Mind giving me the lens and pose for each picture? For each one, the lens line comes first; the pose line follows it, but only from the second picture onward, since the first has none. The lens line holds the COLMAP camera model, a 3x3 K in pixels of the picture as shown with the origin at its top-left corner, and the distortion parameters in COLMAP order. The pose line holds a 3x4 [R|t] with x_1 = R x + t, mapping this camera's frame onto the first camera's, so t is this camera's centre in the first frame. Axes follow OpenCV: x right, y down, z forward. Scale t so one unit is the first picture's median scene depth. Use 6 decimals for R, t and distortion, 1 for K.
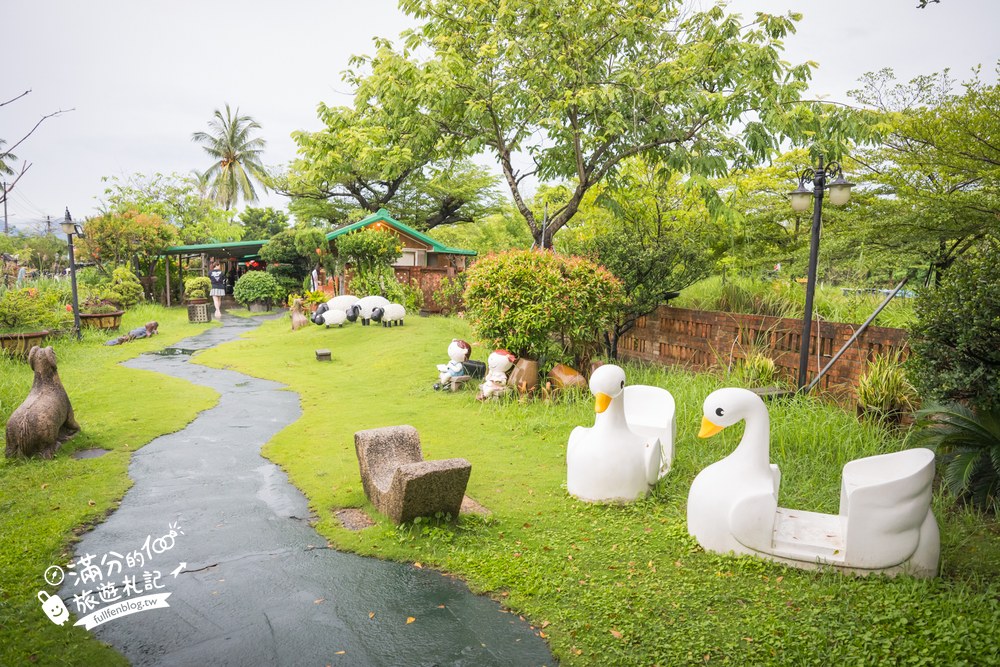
lens RADIAL K [[685.4, 0, 500.0], [0, 685.4, 333.5], [0, 0, 1]] dist [-0.004268, 0.000616]
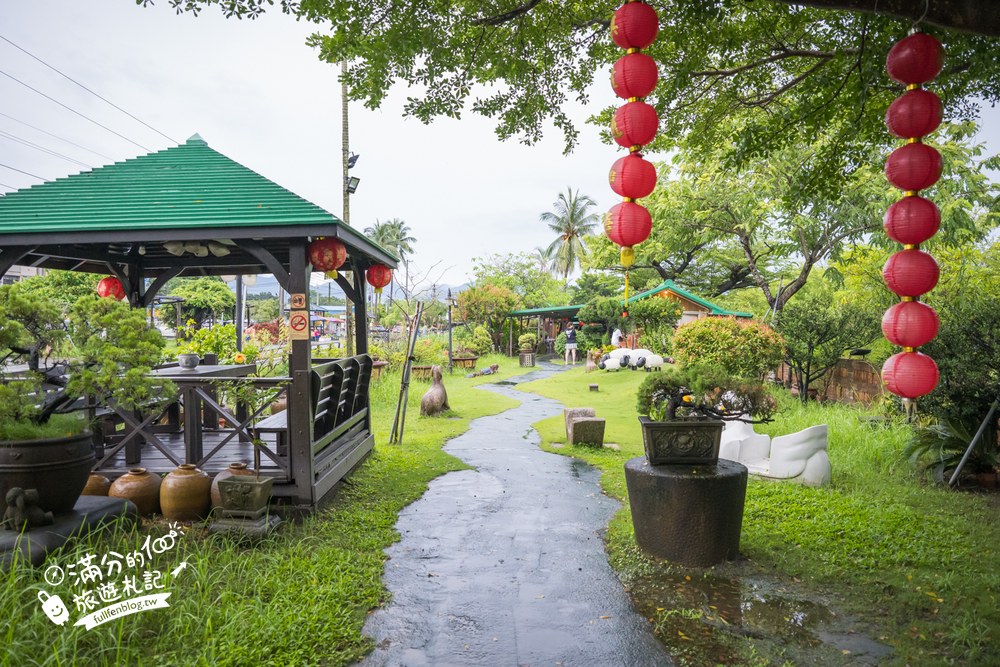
lens RADIAL K [[685.4, 0, 500.0], [0, 685.4, 333.5], [0, 0, 1]] dist [-0.004268, 0.000616]
pose [[0.886295, 0.008325, -0.463046, 0.132928], [-0.047980, 0.996109, -0.073927, 0.019277], [0.460628, 0.087738, 0.883246, -0.216999]]
